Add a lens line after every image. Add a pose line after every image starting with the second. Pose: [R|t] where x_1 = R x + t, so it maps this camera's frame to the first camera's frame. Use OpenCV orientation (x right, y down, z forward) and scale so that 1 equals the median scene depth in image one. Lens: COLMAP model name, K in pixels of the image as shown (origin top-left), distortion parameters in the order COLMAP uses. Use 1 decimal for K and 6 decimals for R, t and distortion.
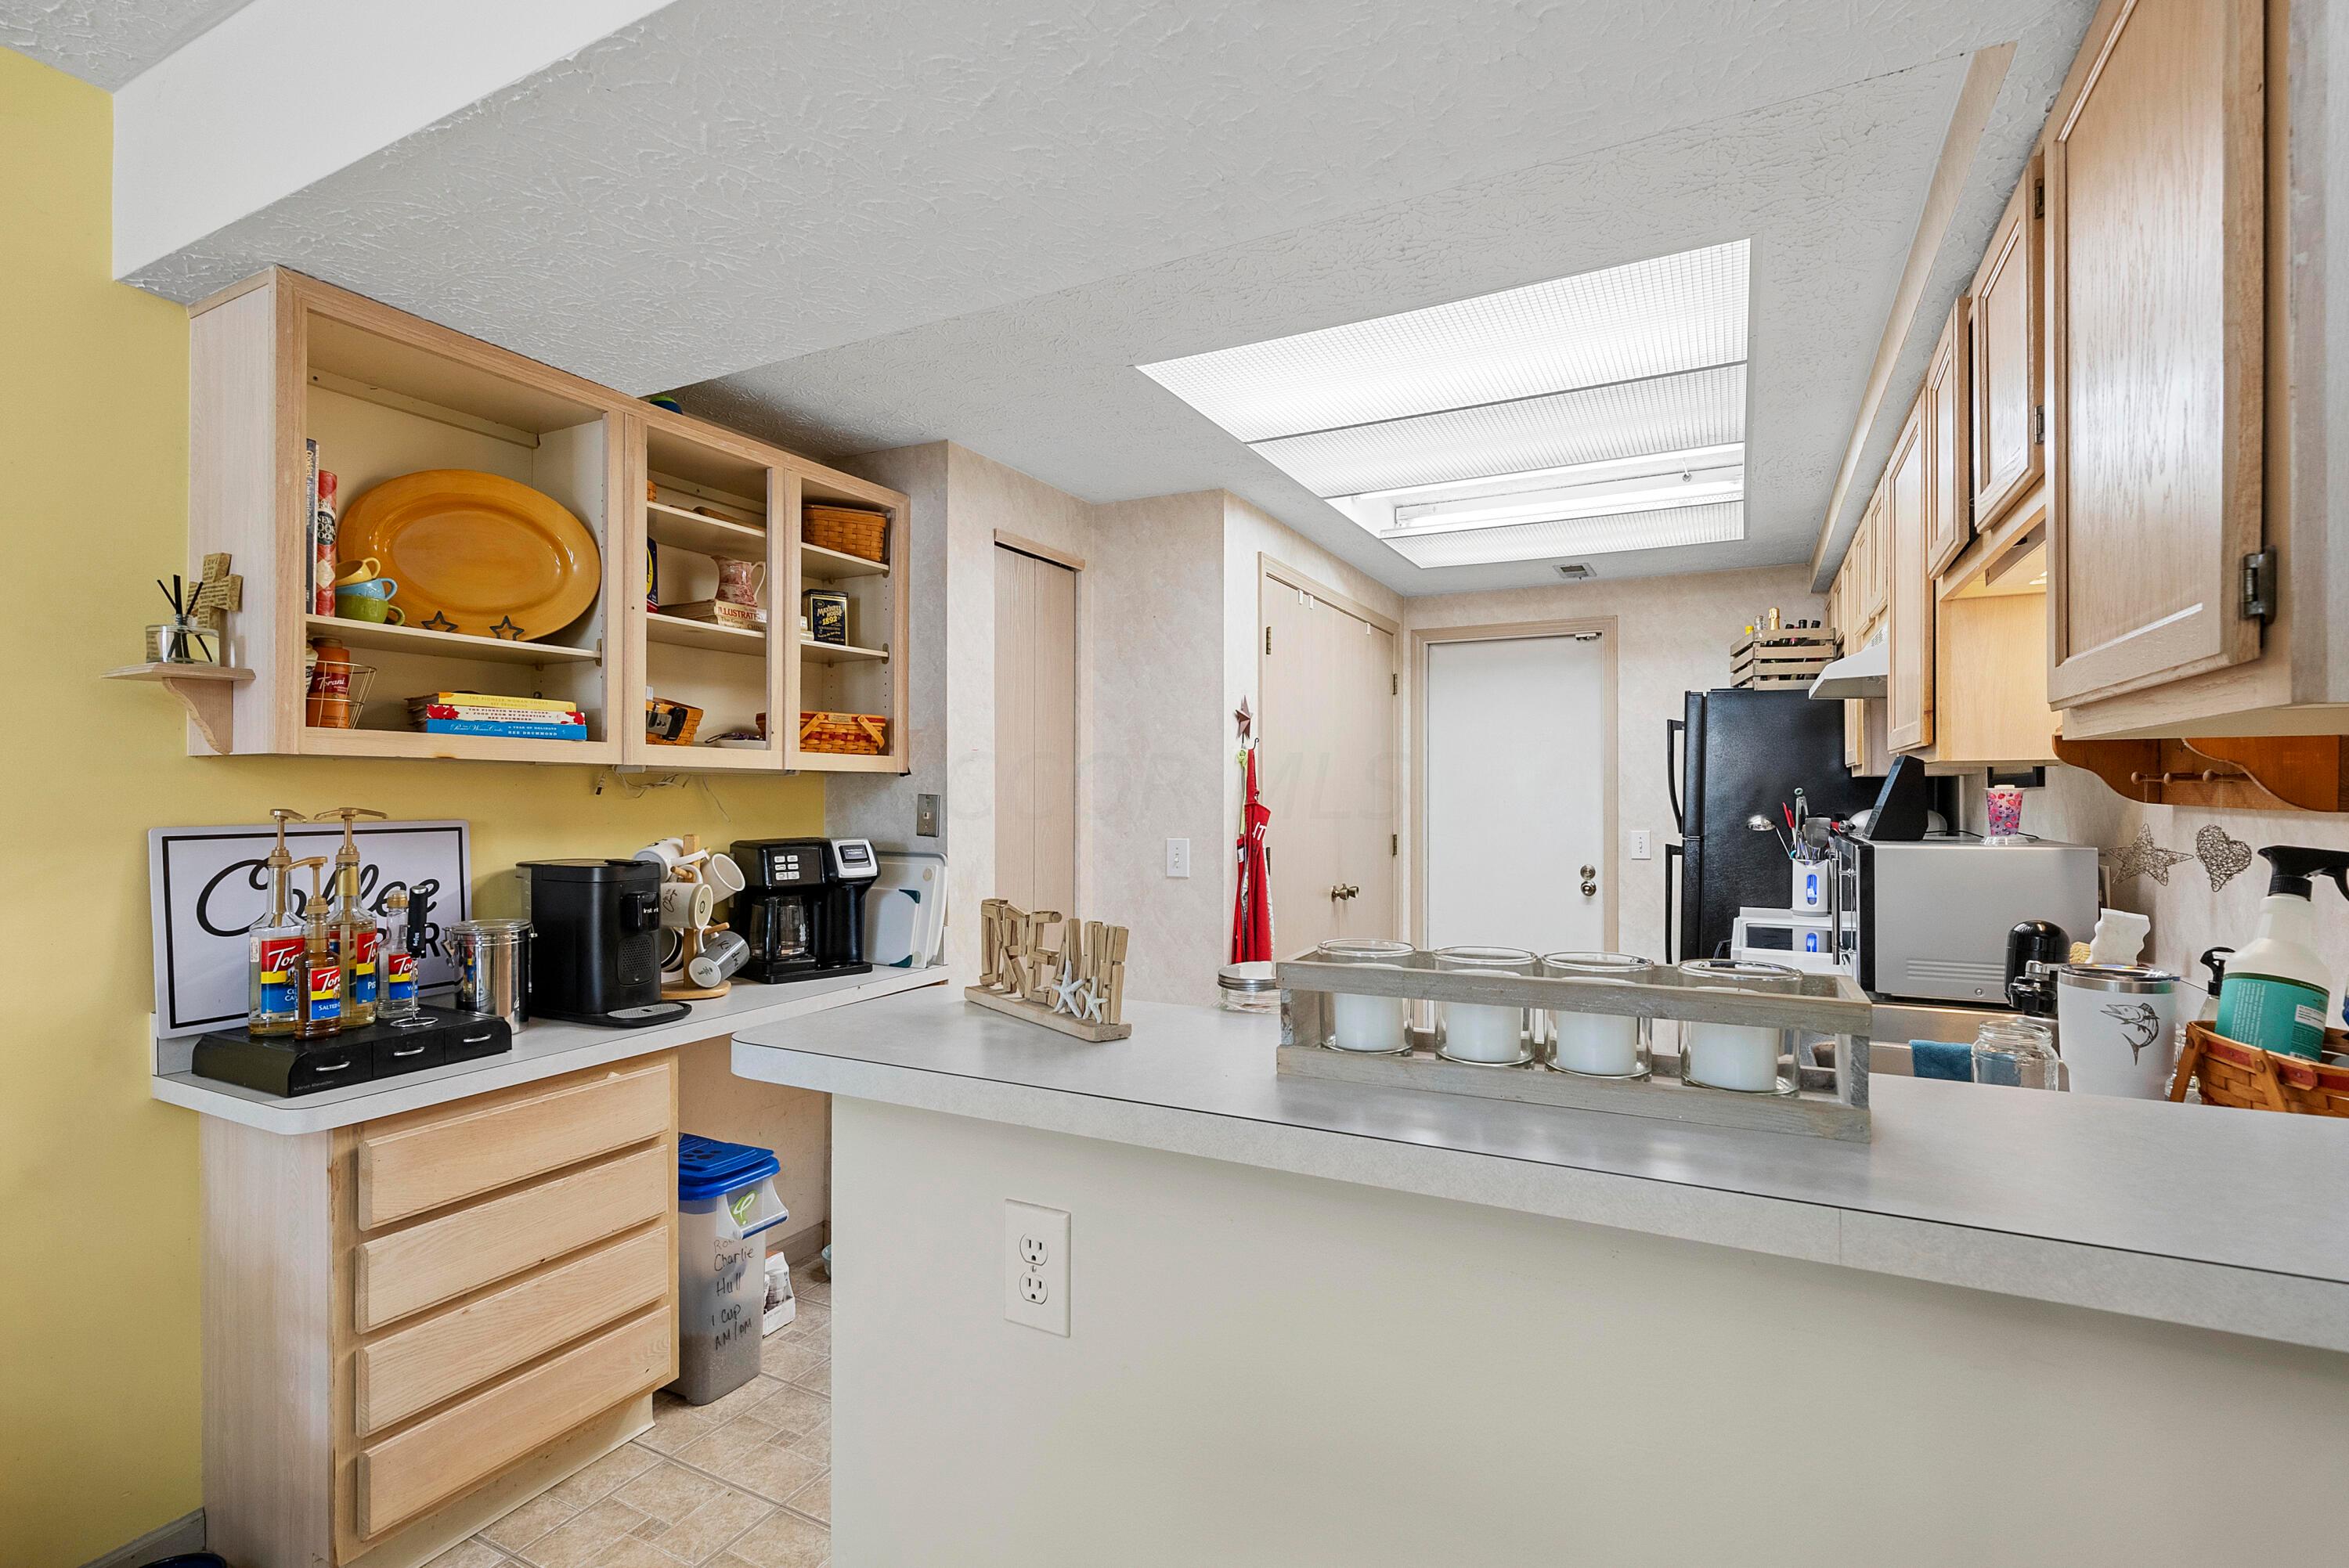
lens RADIAL K [[1085.3, 0, 1182.6], [0, 1085.3, 796.0], [0, 0, 1]] dist [0.001957, -0.000569]
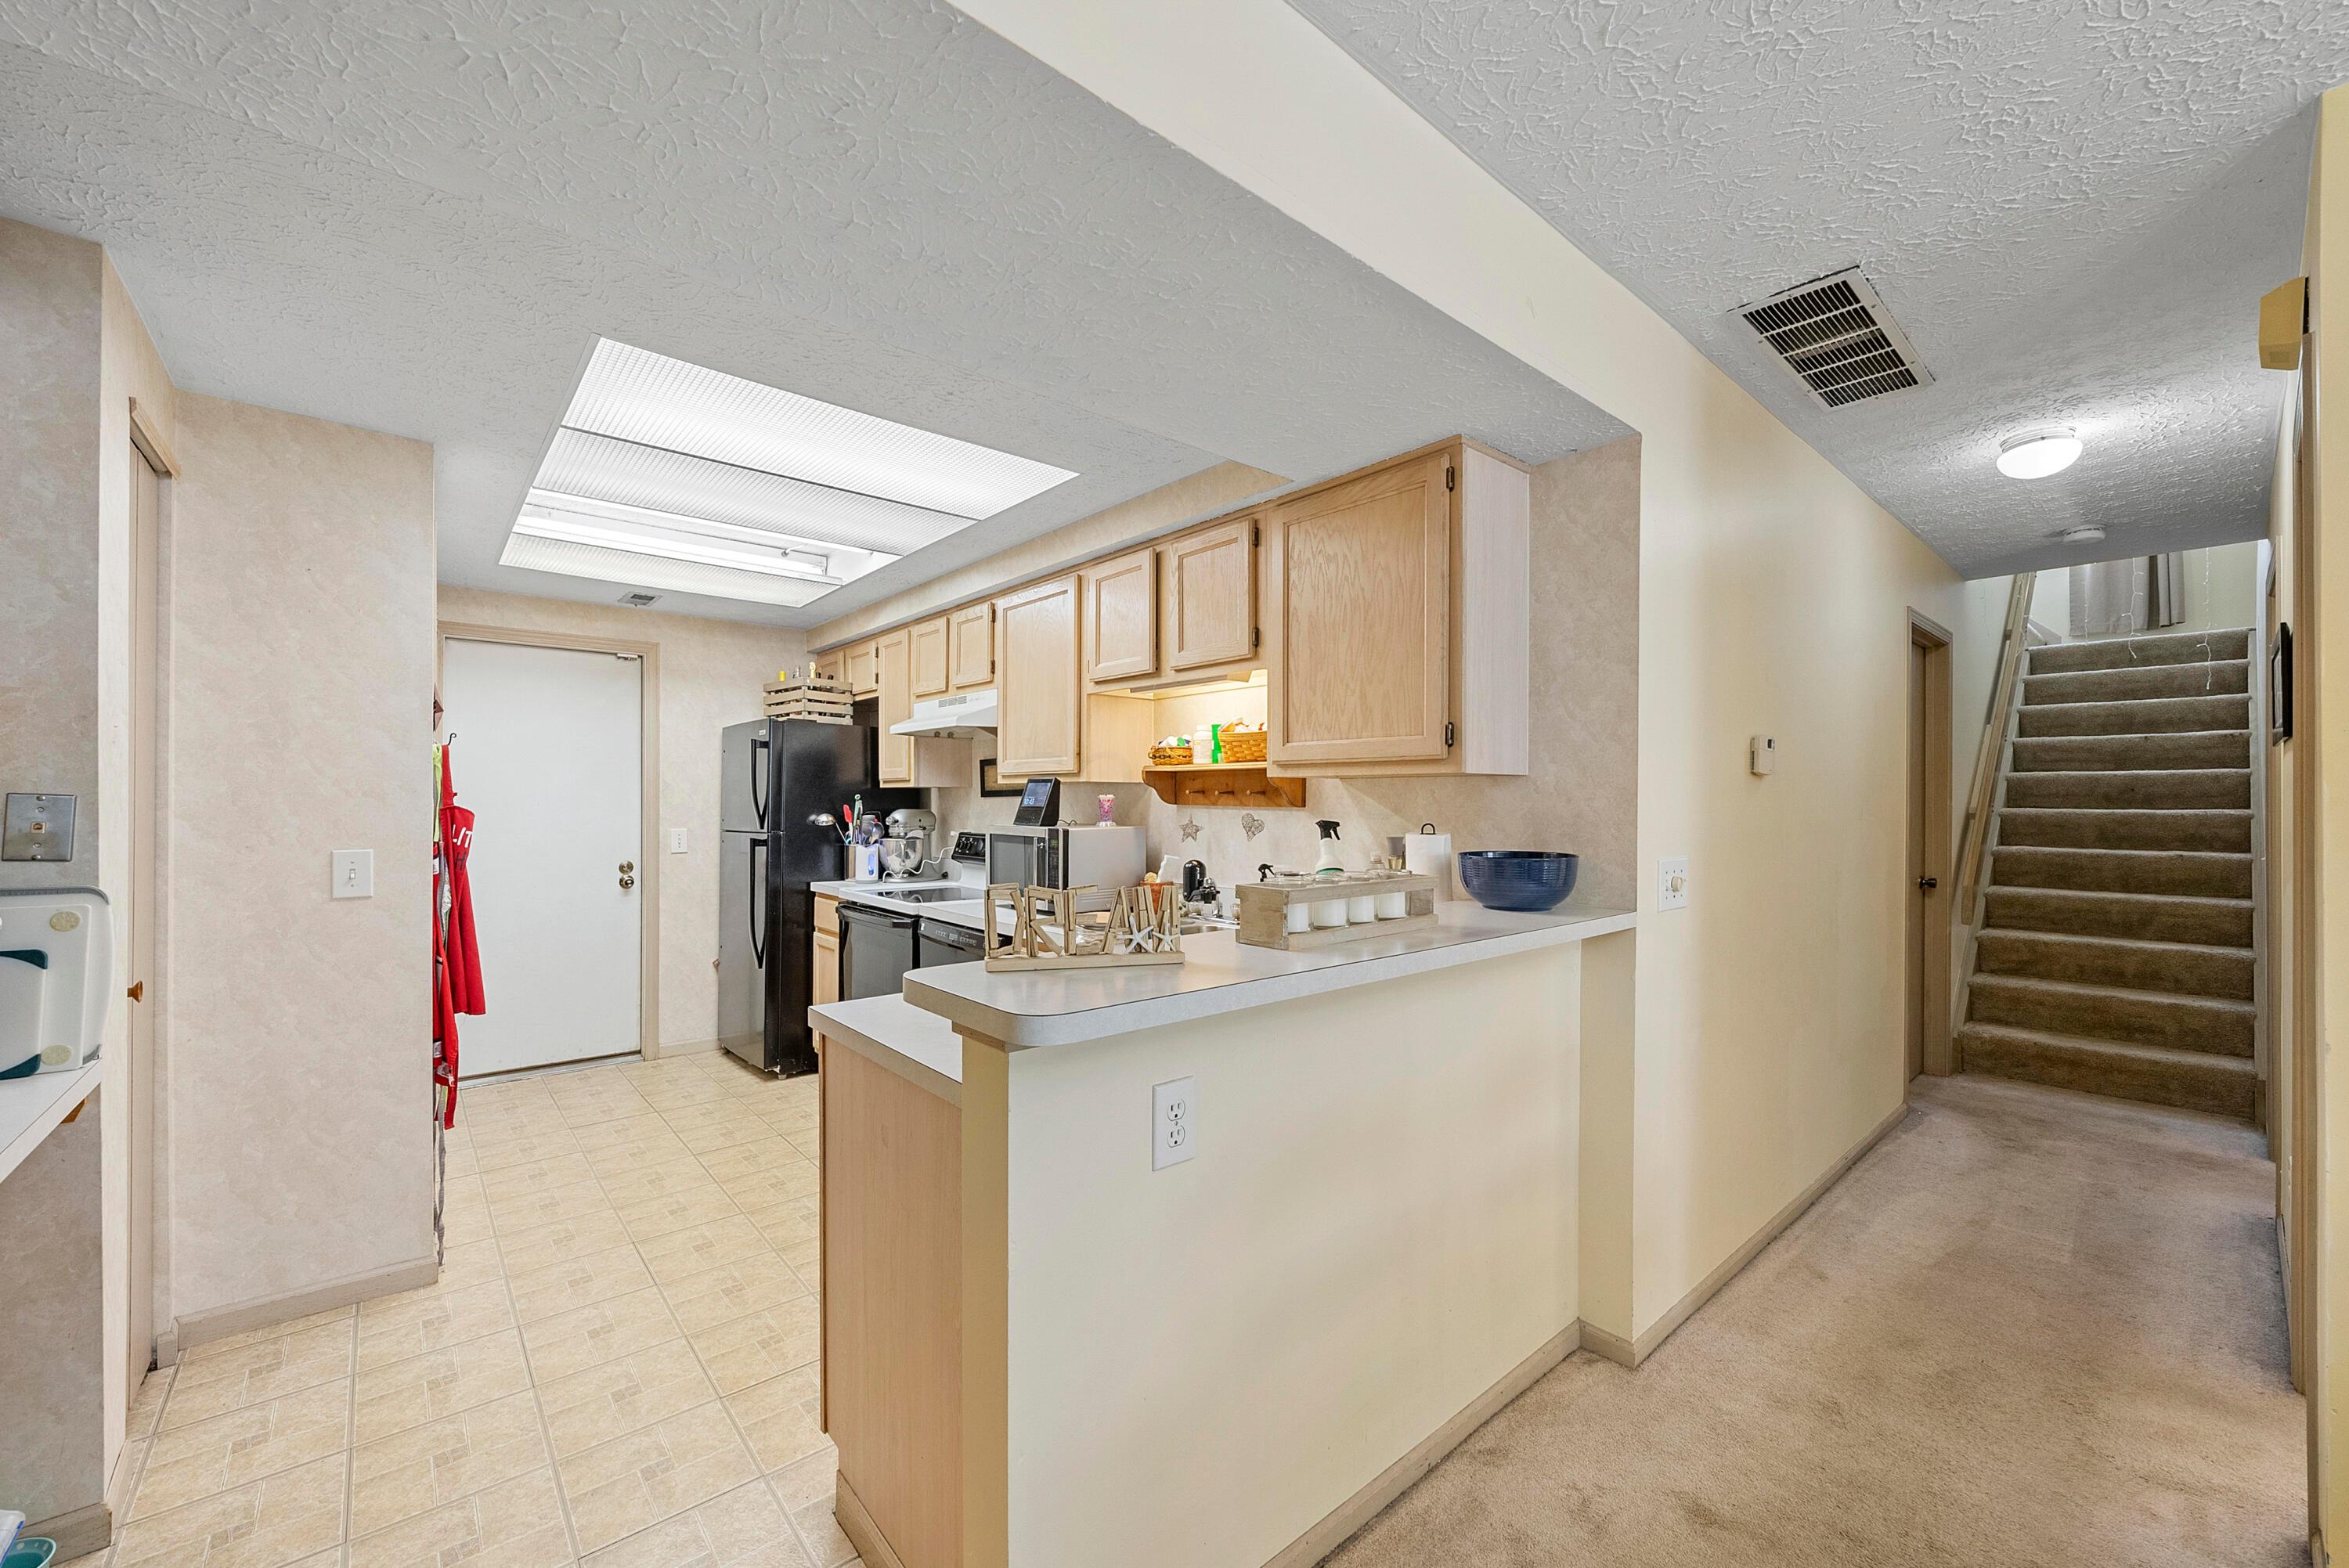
lens RADIAL K [[916.5, 0, 1173.0], [0, 916.5, 798.8], [0, 0, 1]] dist [-0.003133, 0.000504]
pose [[0.368186, 0.004549, 0.929741, -0.409659], [-0.003207, 0.999988, -0.003623, 0.001572], [-0.929746, -0.001648, 0.368197, 0.176365]]
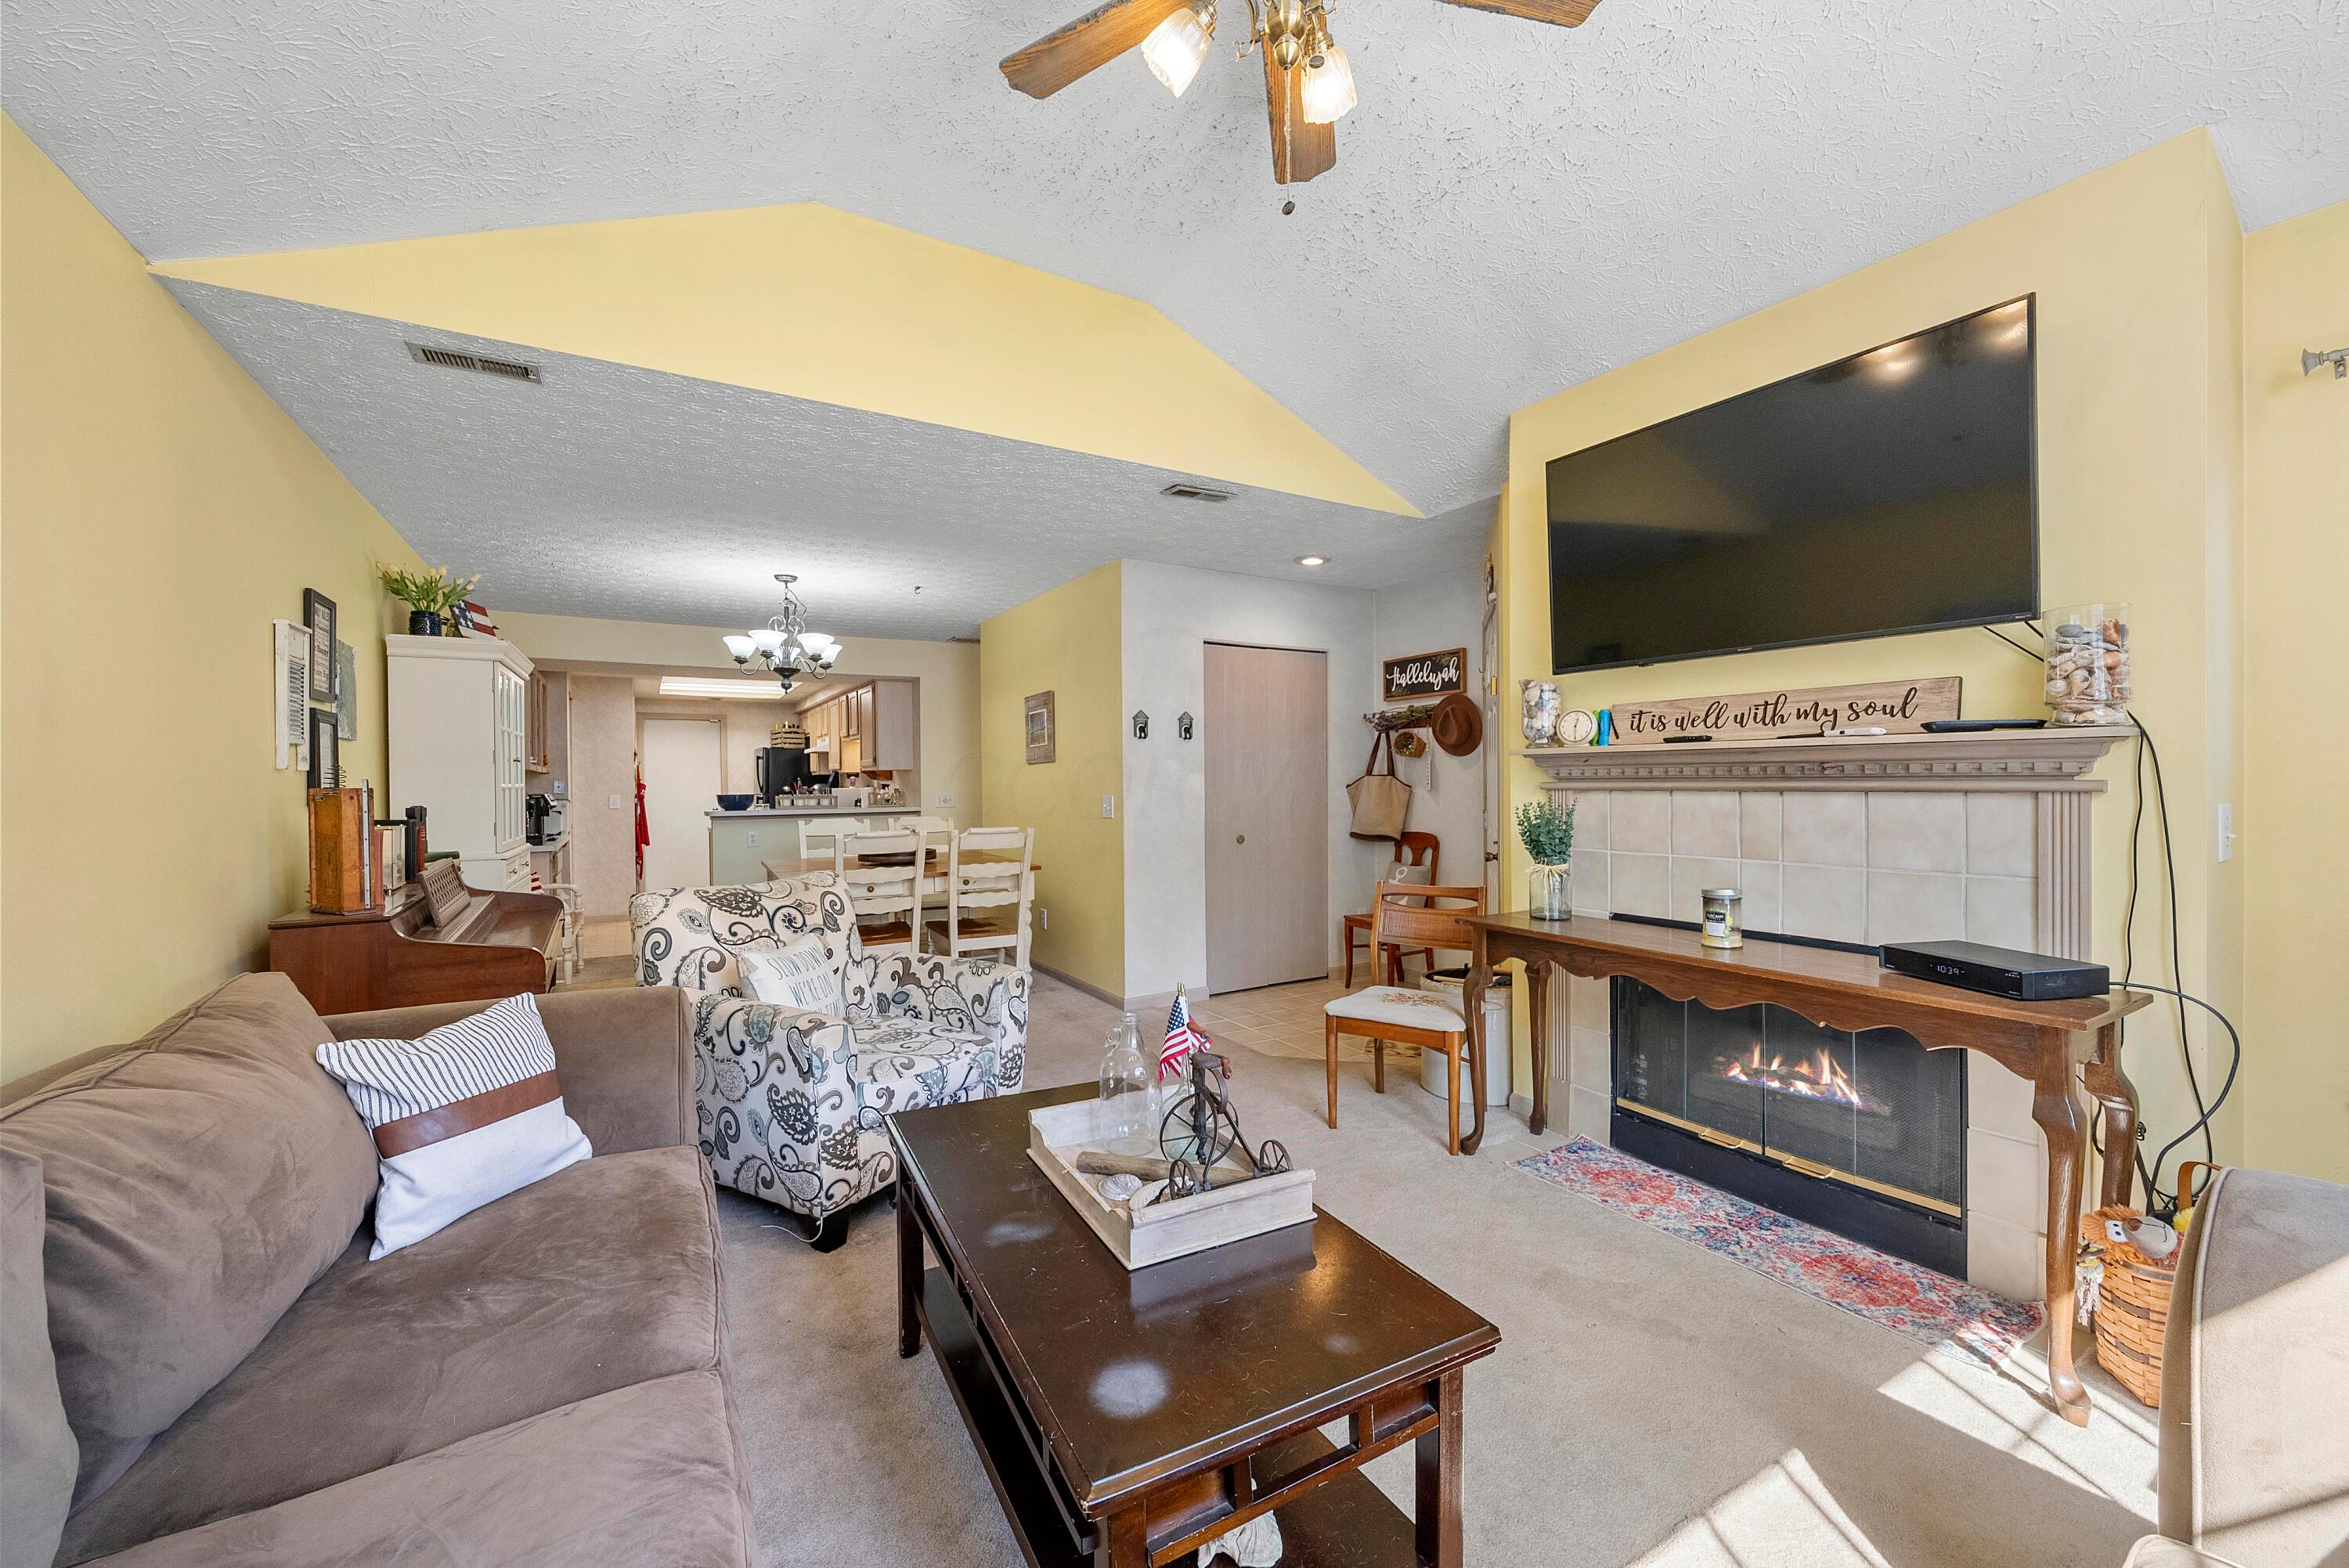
lens RADIAL K [[916.5, 0, 1166.5], [0, 916.5, 775.1], [0, 0, 1]] dist [-0.003133, 0.000504]
pose [[0.535638, -0.001122, 0.844447, -1.275385], [0.010699, 0.999928, -0.005458, 0.012570], [-0.844380, 0.011958, 0.535611, -1.557201]]
